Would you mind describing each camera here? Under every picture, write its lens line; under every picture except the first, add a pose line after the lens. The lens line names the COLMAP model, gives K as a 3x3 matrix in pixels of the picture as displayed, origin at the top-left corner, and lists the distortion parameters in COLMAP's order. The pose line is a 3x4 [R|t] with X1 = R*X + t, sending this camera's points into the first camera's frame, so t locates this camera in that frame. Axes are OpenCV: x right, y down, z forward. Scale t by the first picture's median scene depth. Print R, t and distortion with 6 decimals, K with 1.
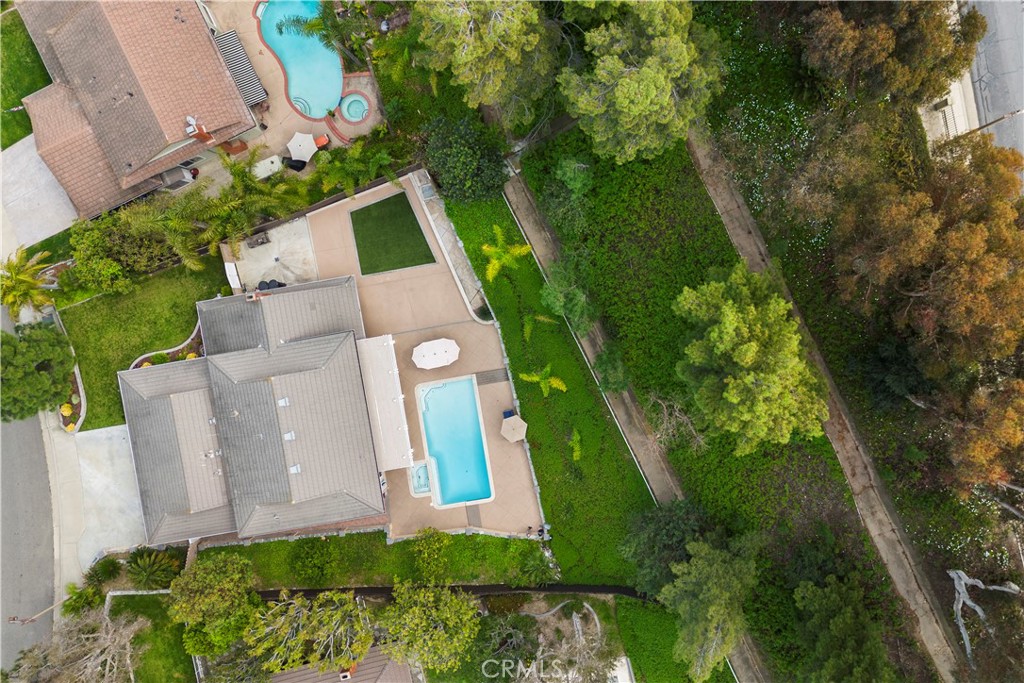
lens RADIAL K [[677.3, 0, 505.4], [0, 677.3, 343.2], [0, 0, 1]] dist [0.061864, -0.051868]
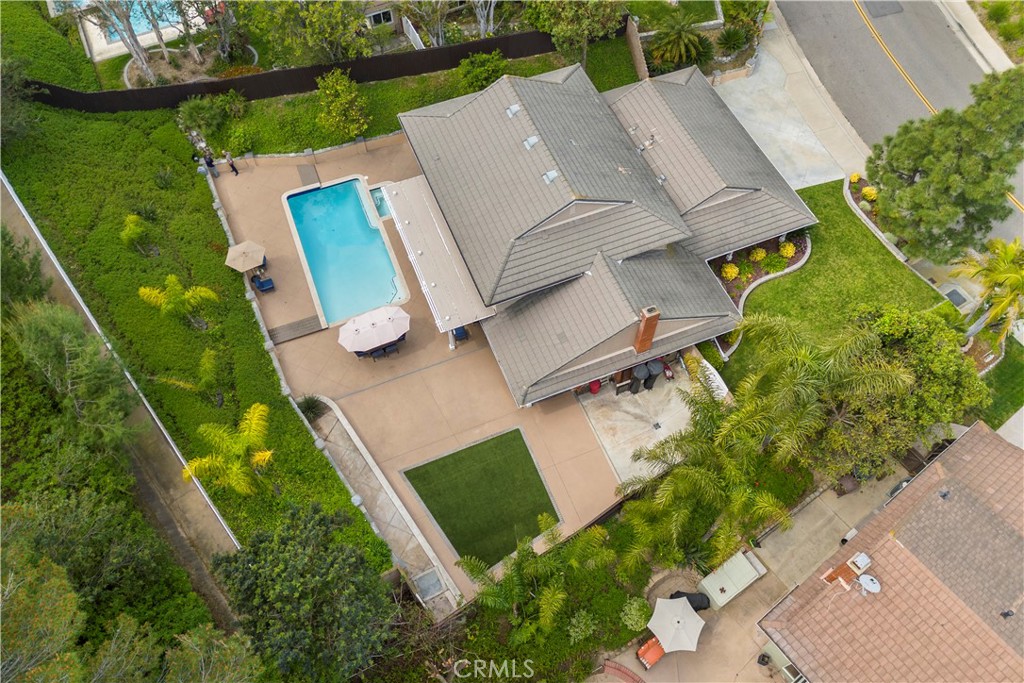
lens RADIAL K [[677.3, 0, 505.4], [0, 677.3, 343.2], [0, 0, 1]] dist [0.061864, -0.051868]
pose [[-0.975697, 0.211548, -0.057125, -0.183300], [-0.214815, -0.871975, 0.439903, -0.309229], [0.043249, 0.441483, 0.896227, 0.409447]]
